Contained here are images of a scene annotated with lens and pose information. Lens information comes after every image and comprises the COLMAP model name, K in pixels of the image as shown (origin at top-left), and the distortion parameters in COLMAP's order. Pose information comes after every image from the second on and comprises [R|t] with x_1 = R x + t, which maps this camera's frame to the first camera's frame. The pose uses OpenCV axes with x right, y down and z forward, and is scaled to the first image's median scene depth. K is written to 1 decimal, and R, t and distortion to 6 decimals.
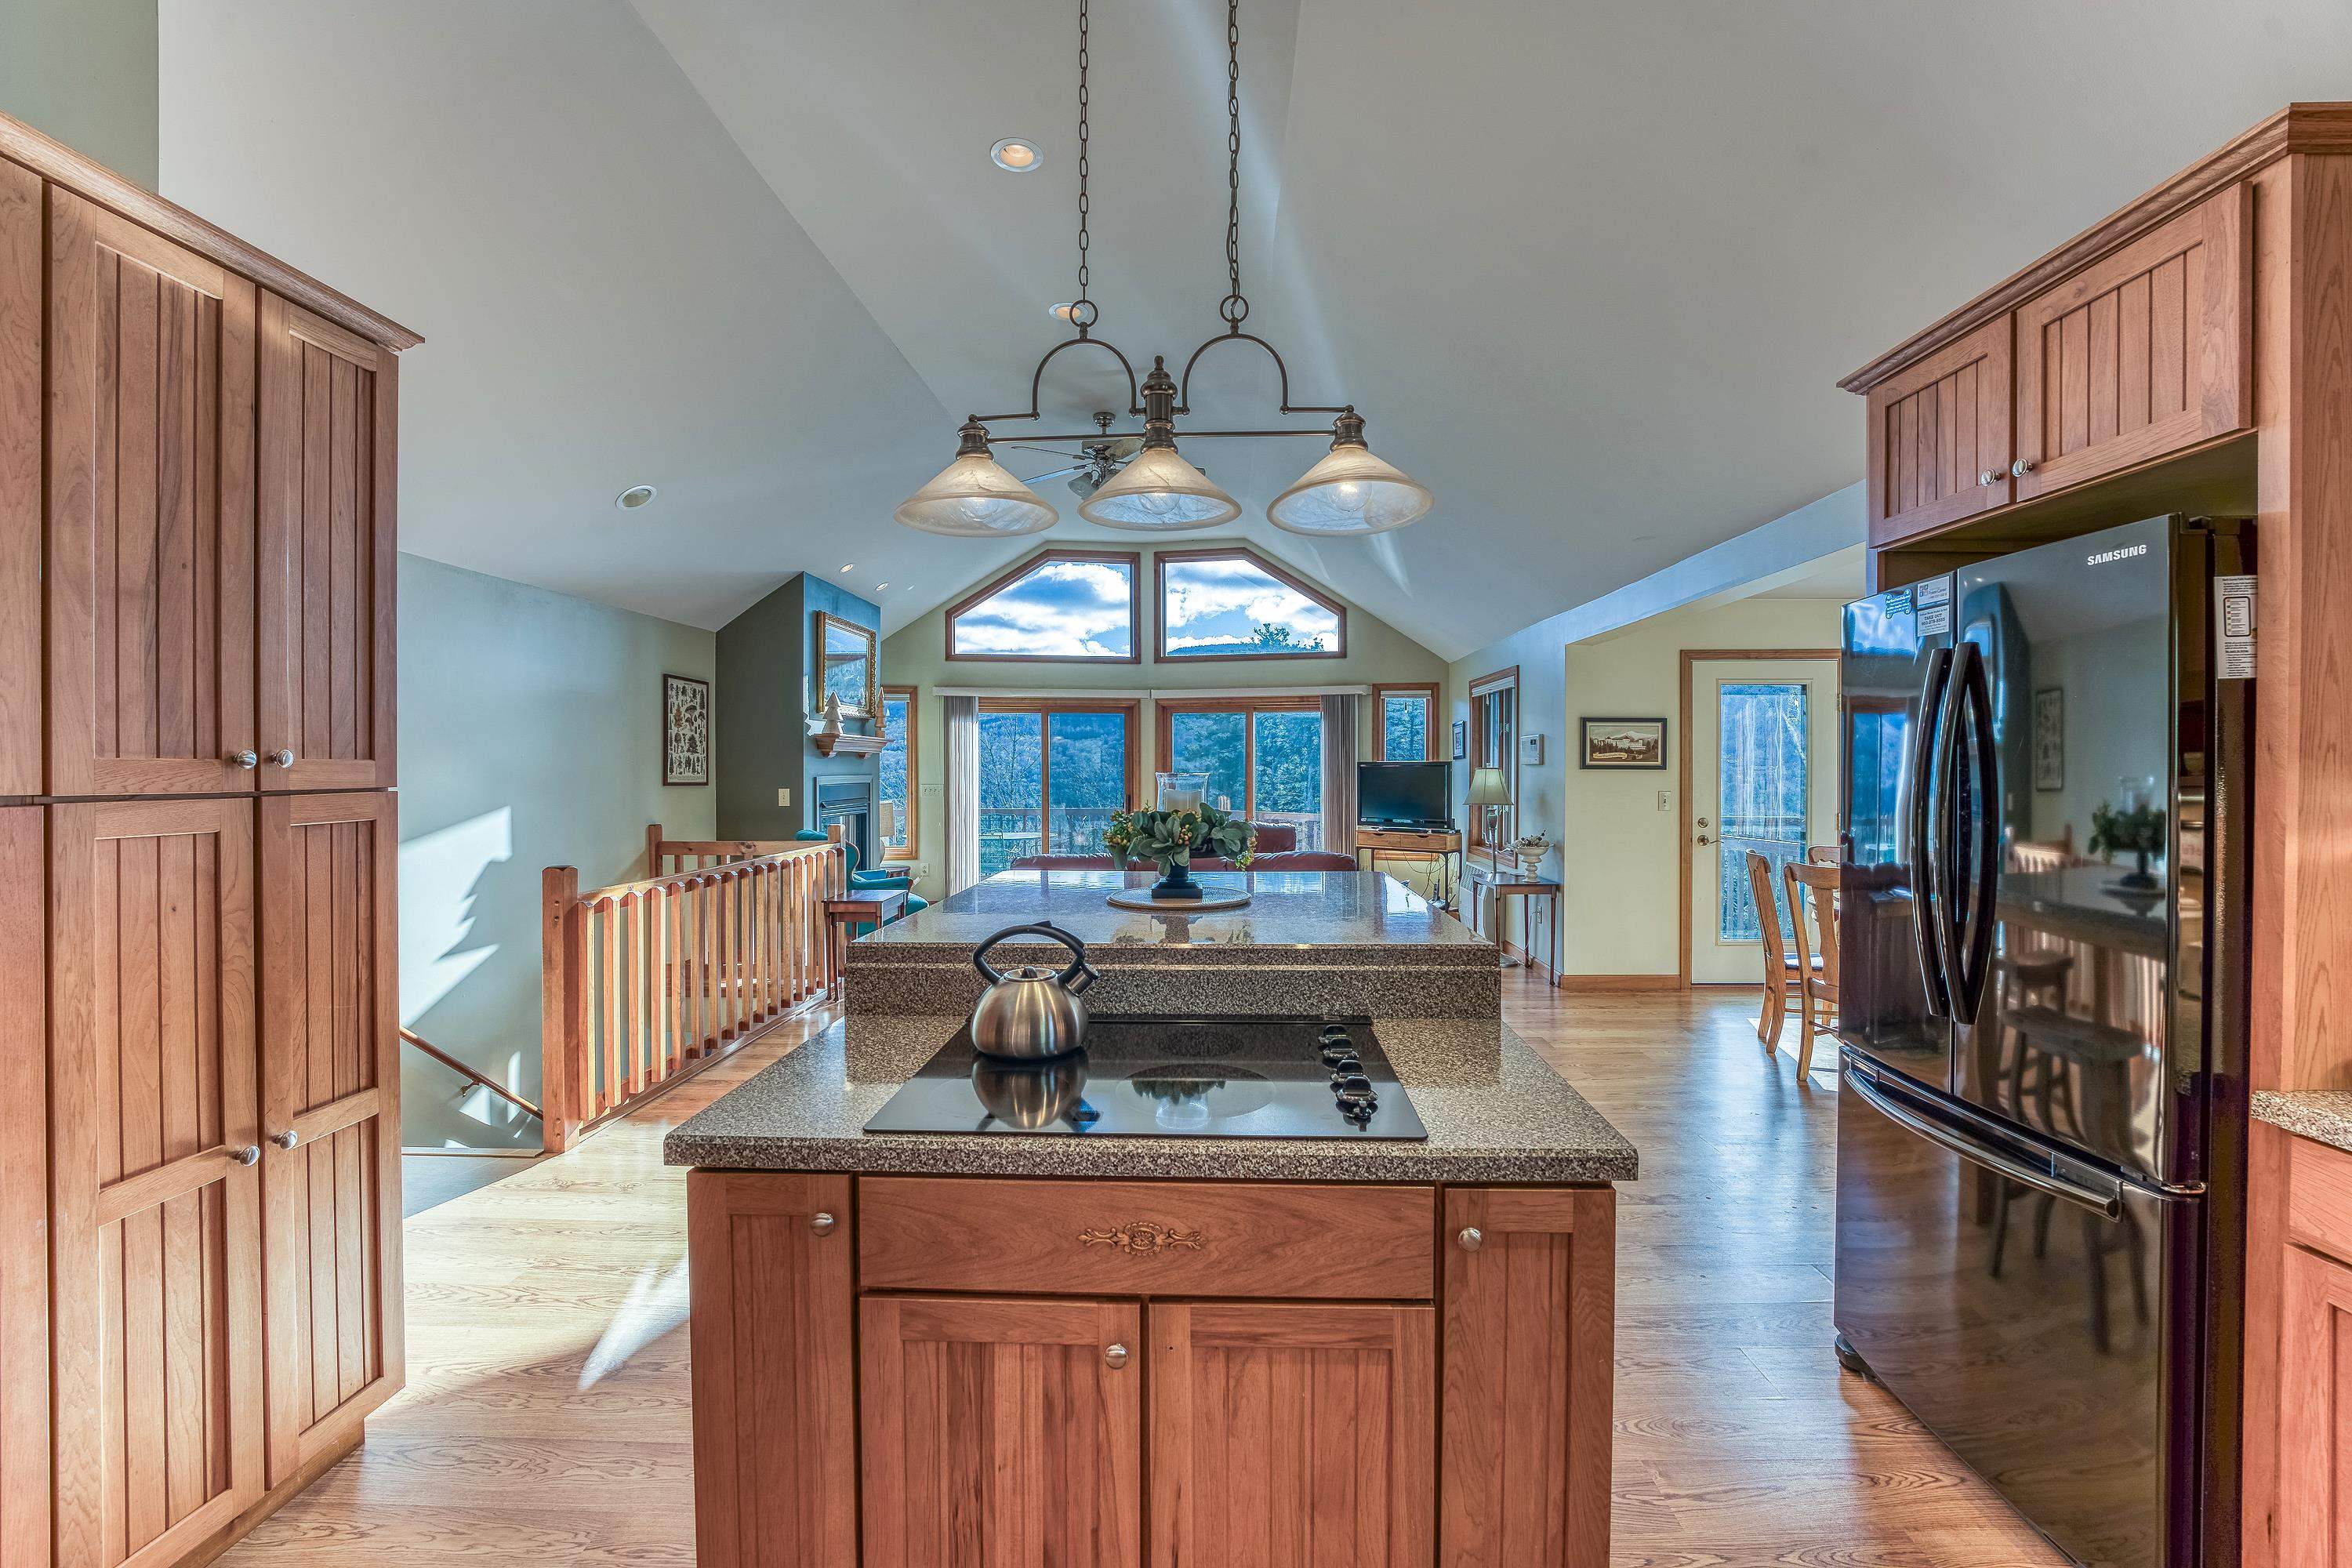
lens RADIAL K [[943.0, 0, 1187.3], [0, 943.0, 769.0], [0, 0, 1]] dist [-0.019677, -0.000023]
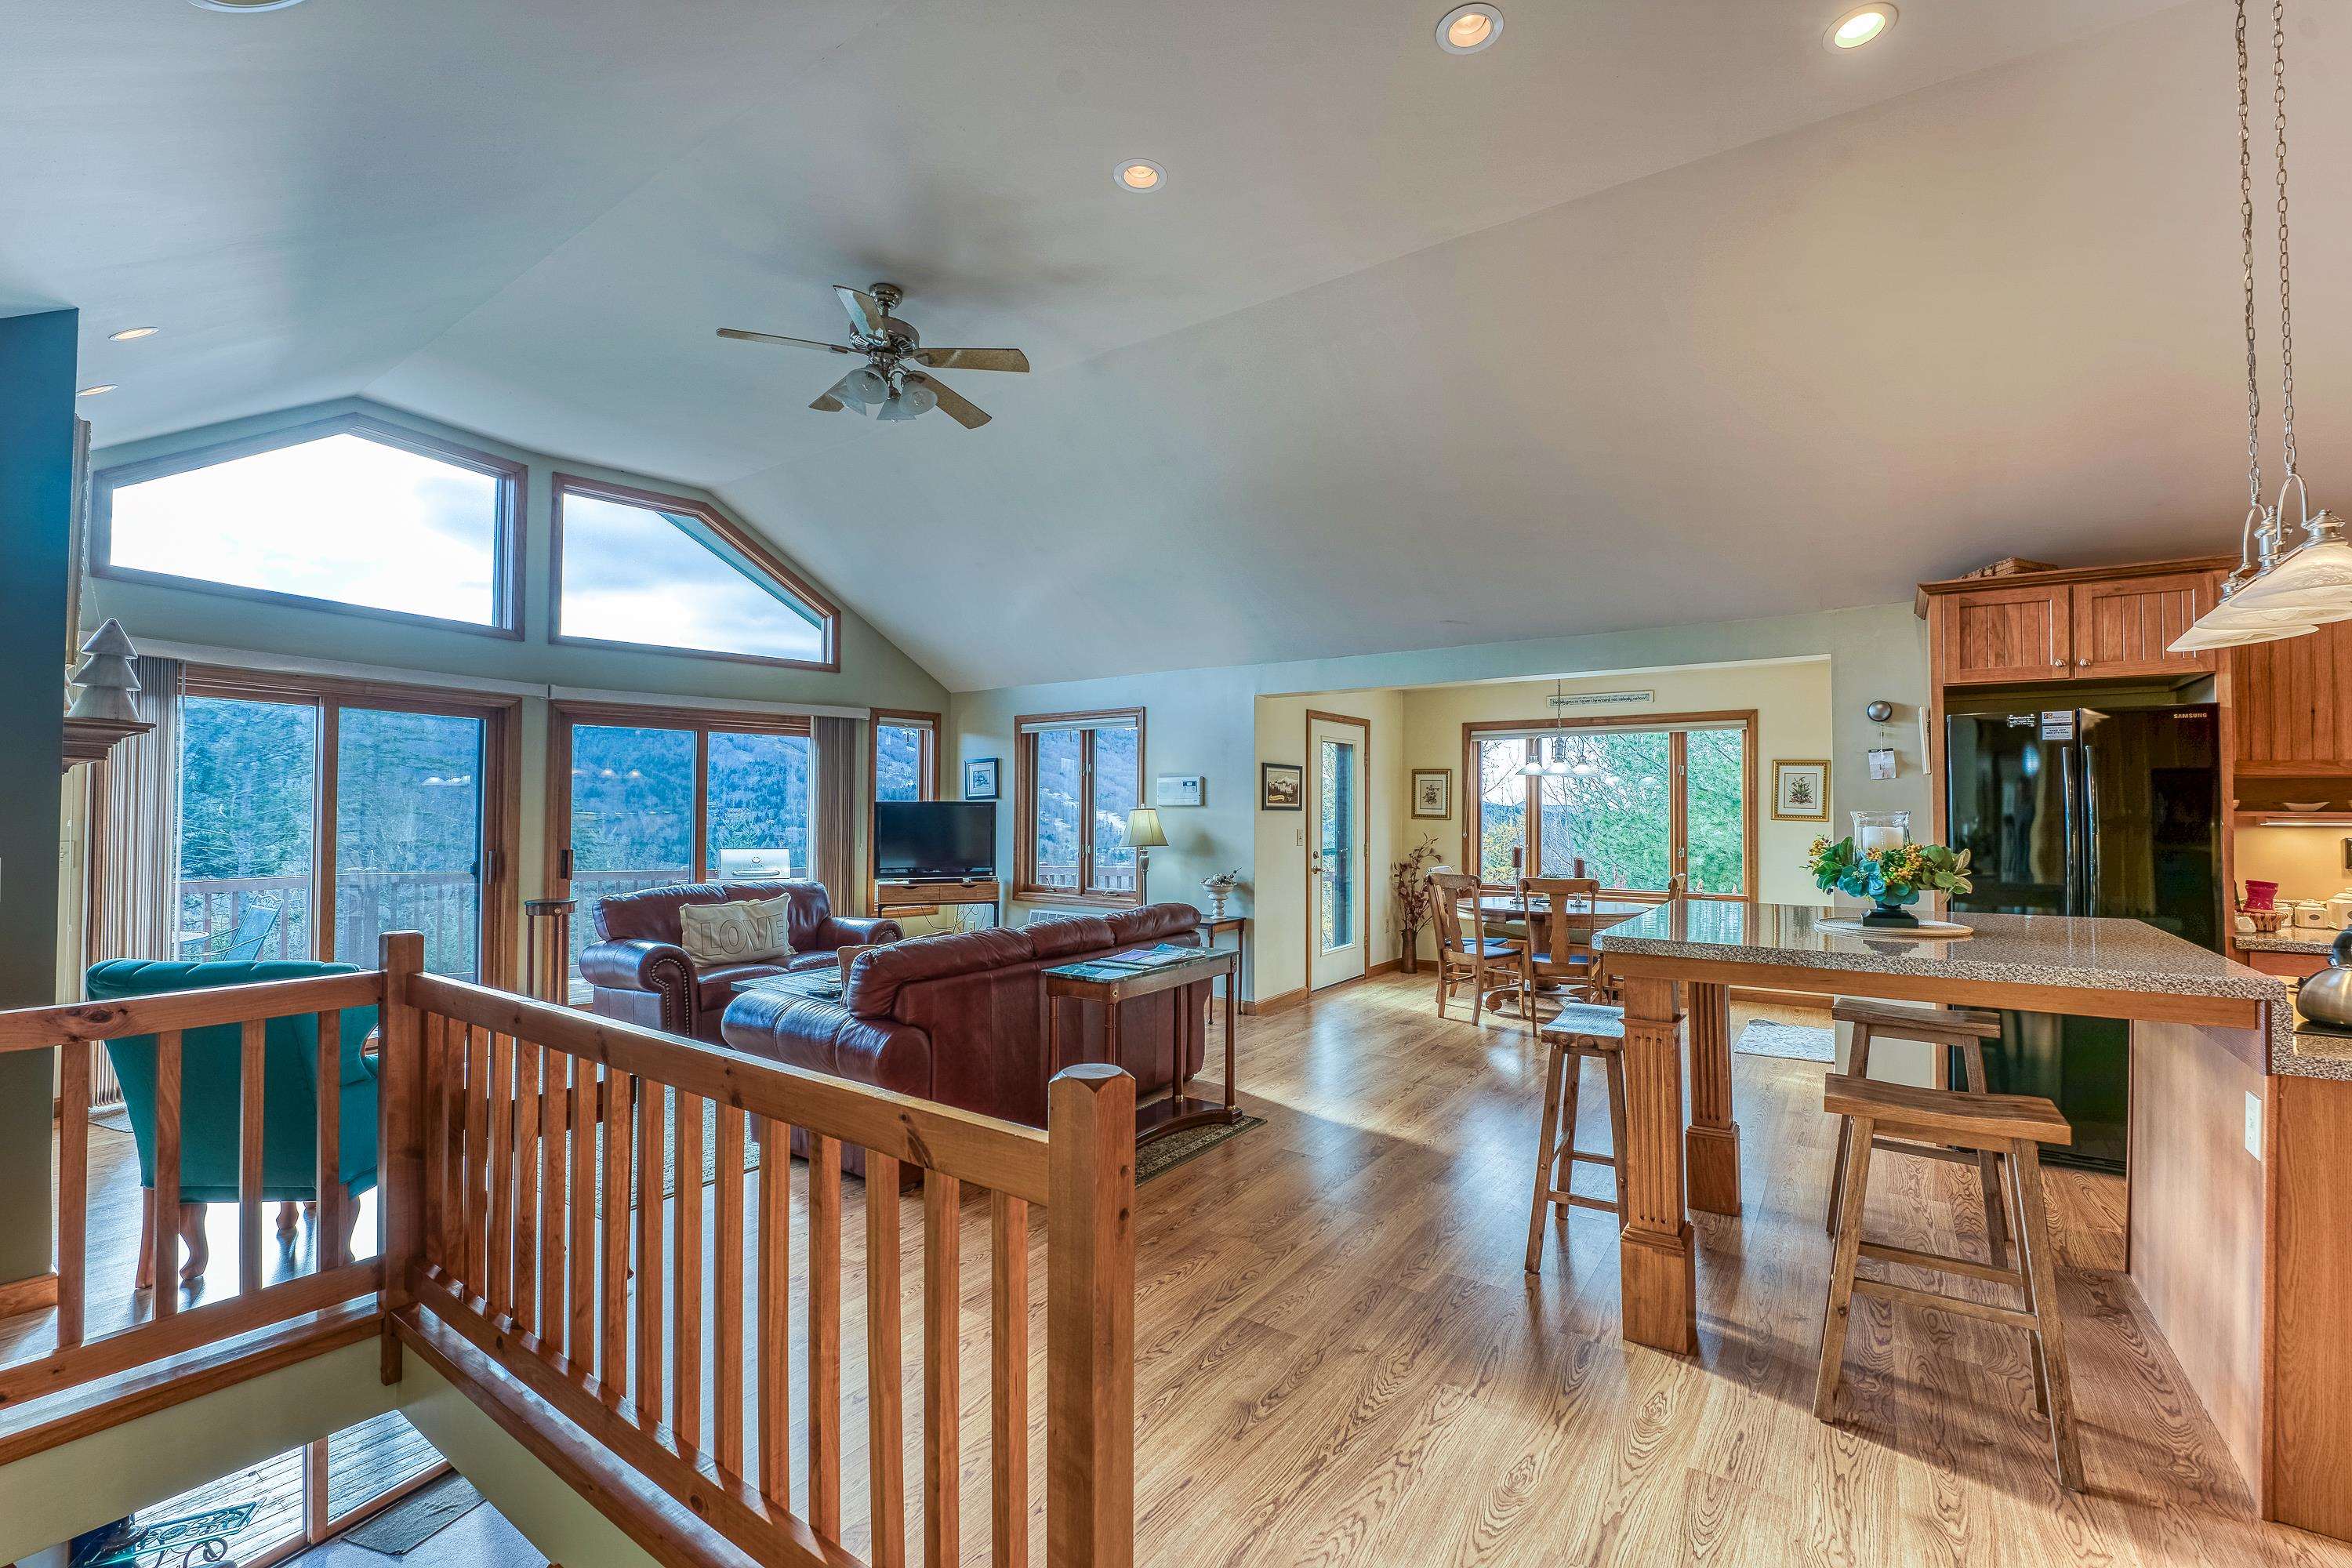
lens RADIAL K [[970.2, 0, 1222.4], [0, 970.2, 784.7], [0, 0, 1]] dist [-0.016706, -0.000011]
pose [[0.527902, 0.023761, 0.848973, -1.827060], [-0.000619, 0.999619, -0.027592, 0.006308], [-0.849305, 0.014040, 0.527716, 1.439343]]
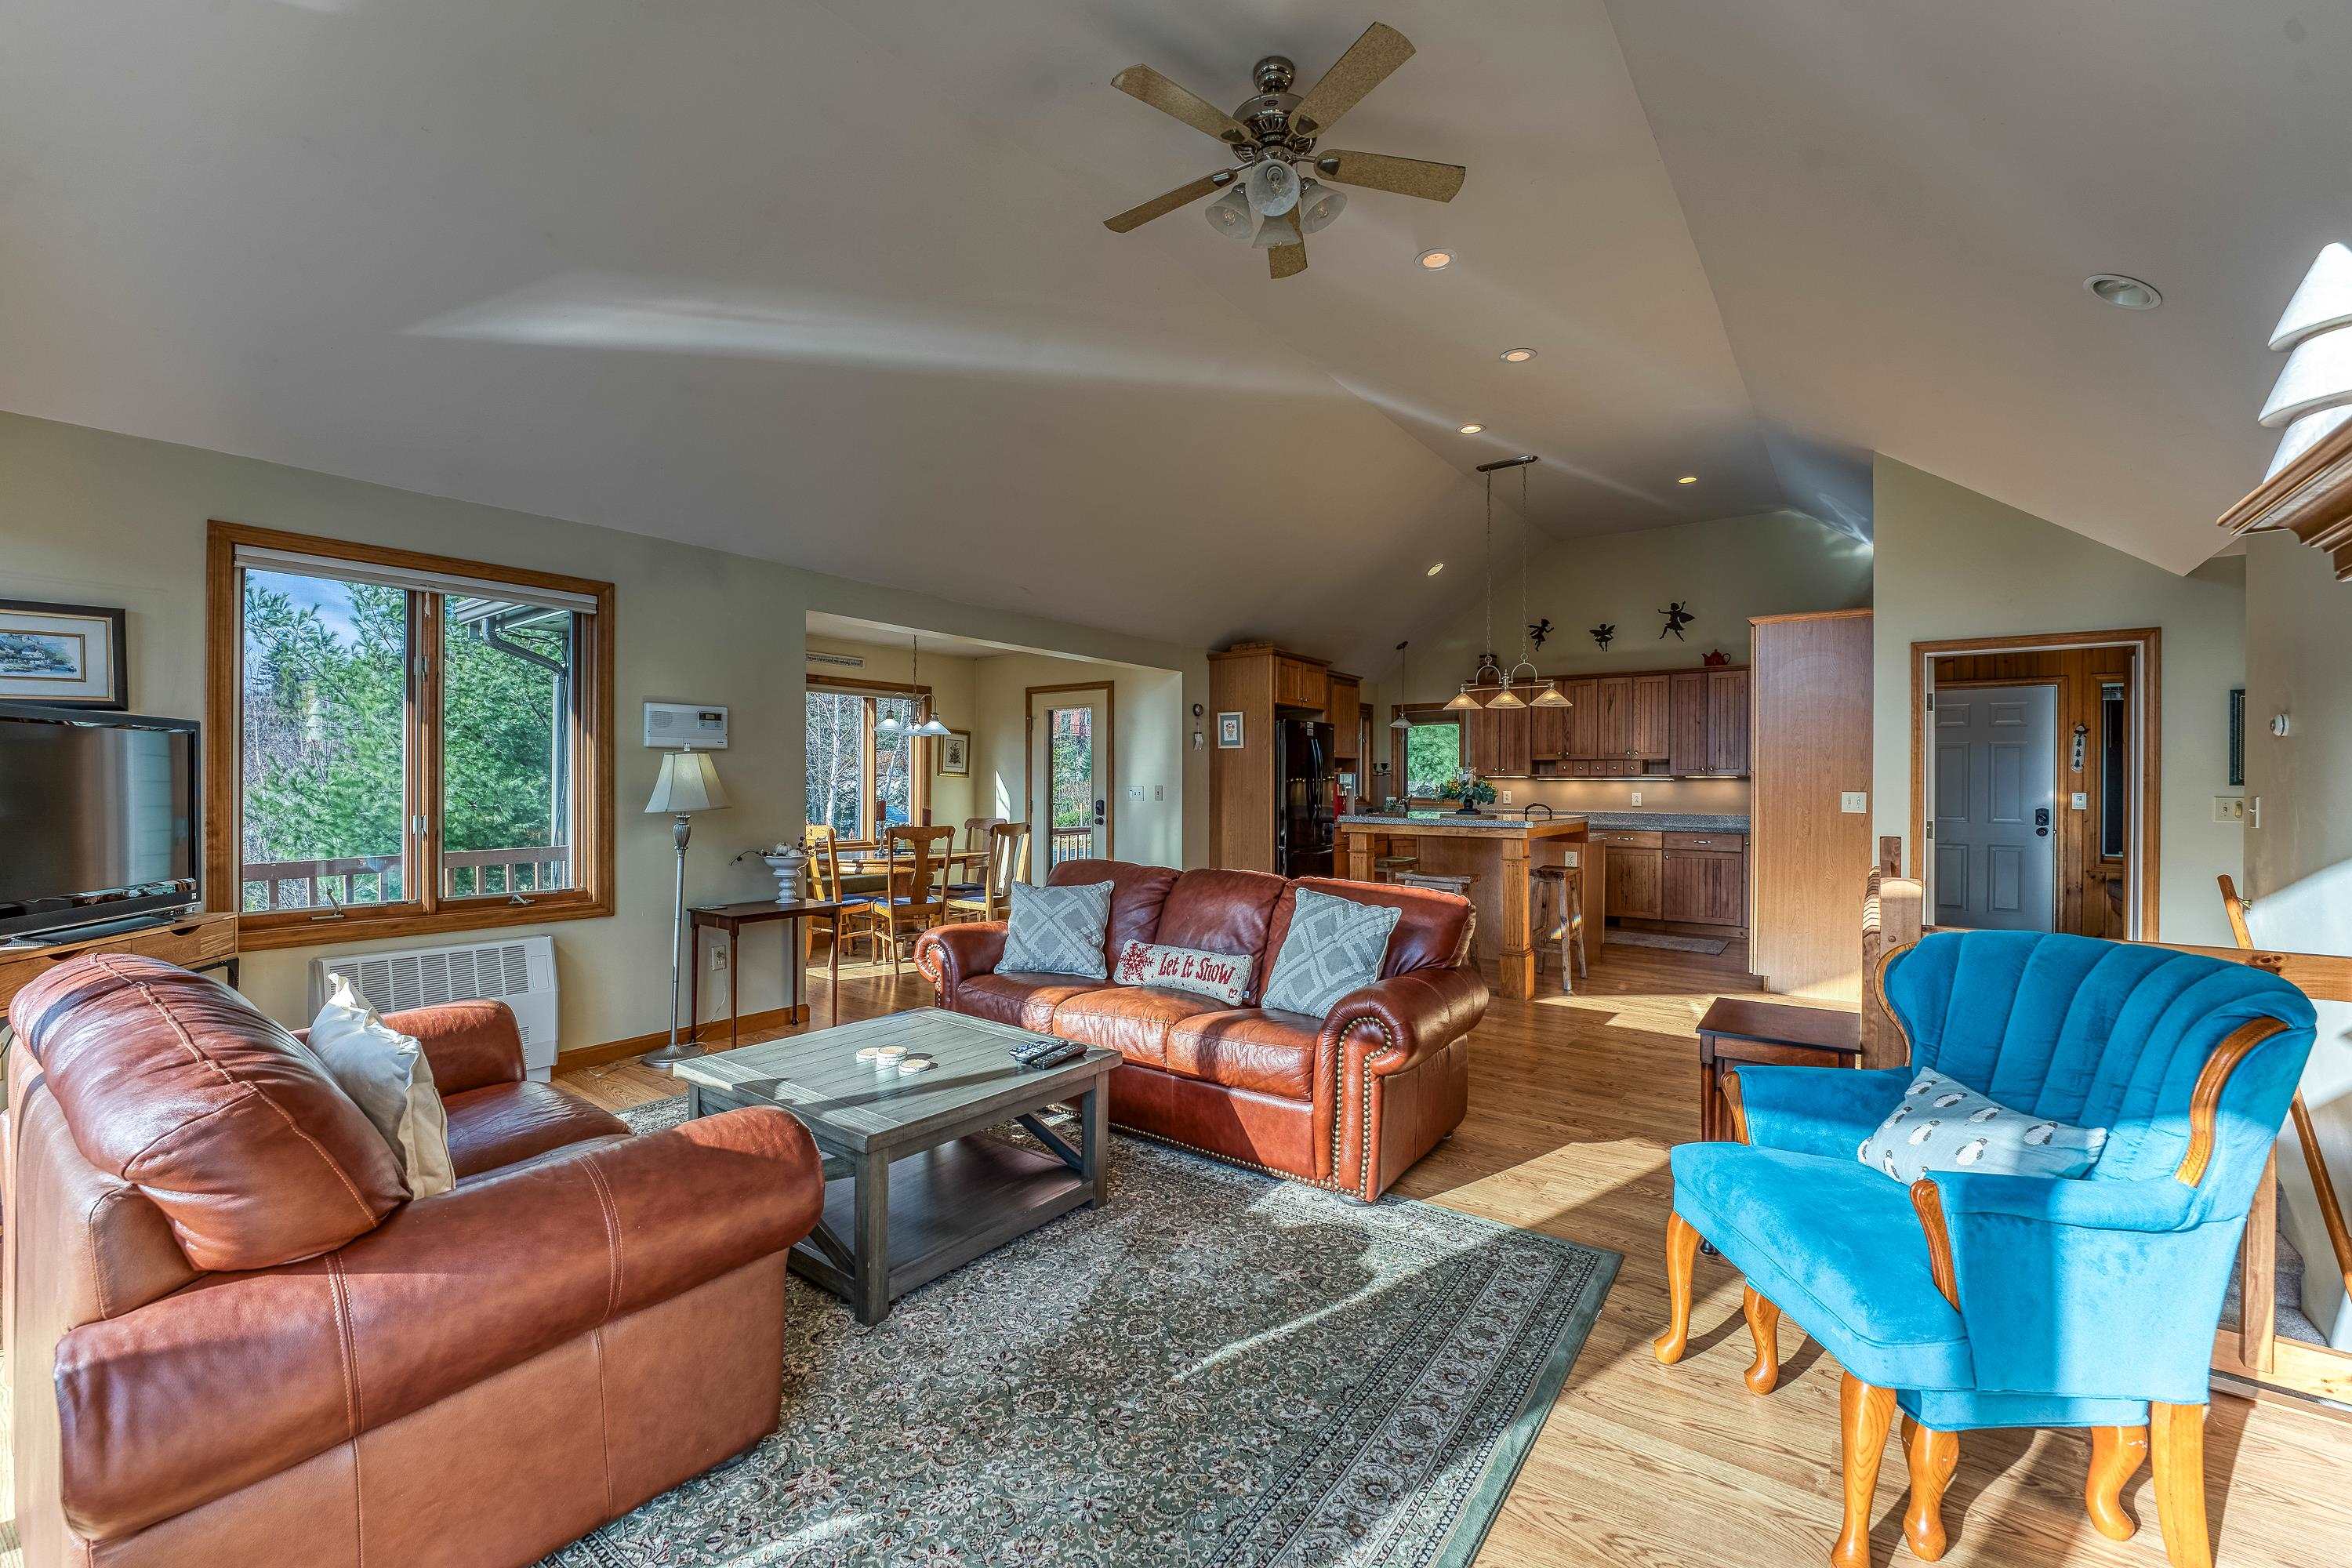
lens RADIAL K [[984.8, 0, 1176.0], [0, 984.8, 784.0], [0, 0, 1]] dist [-0.001036, -0.000055]
pose [[-0.824757, -0.005333, 0.565463, -1.182988], [-0.004507, 0.999986, 0.002857, 0.061258], [-0.565470, -0.000192, -0.824769, 4.998841]]
